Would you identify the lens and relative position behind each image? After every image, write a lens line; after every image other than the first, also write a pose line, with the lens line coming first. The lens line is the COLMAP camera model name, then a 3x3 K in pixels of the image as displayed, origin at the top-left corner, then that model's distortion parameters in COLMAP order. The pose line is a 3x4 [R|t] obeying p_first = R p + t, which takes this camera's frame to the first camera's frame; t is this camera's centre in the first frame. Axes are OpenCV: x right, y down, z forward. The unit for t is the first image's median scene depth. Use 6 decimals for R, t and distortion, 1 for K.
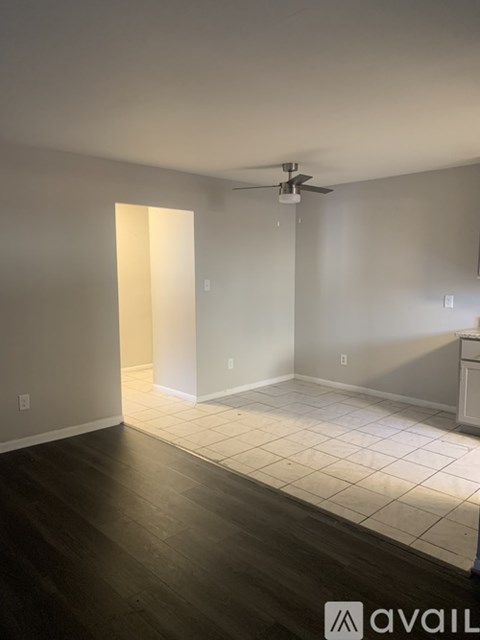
lens RADIAL K [[488.6, 0, 240.0], [0, 488.6, 320.0], [0, 0, 1]] dist [0.004173, -0.001482]
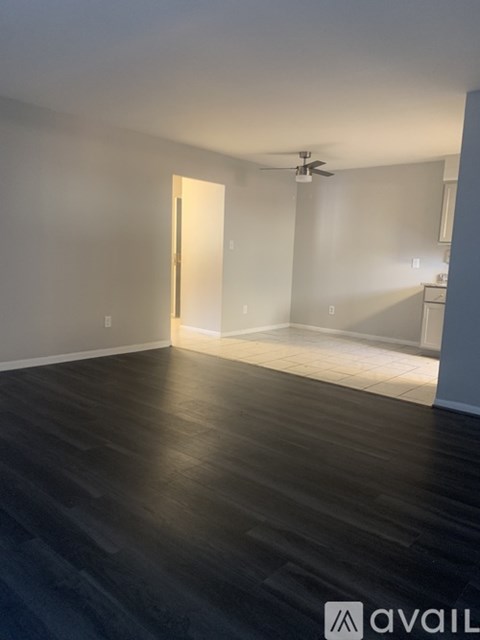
lens RADIAL K [[483.1, 0, 240.0], [0, 483.1, 320.0], [0, 0, 1]] dist [0.007494, -0.000800]
pose [[0.996091, 0.027300, 0.084013, -0.168178], [-0.029915, 0.999101, 0.030025, 0.098643], [-0.083118, -0.032421, 0.996012, -0.298851]]
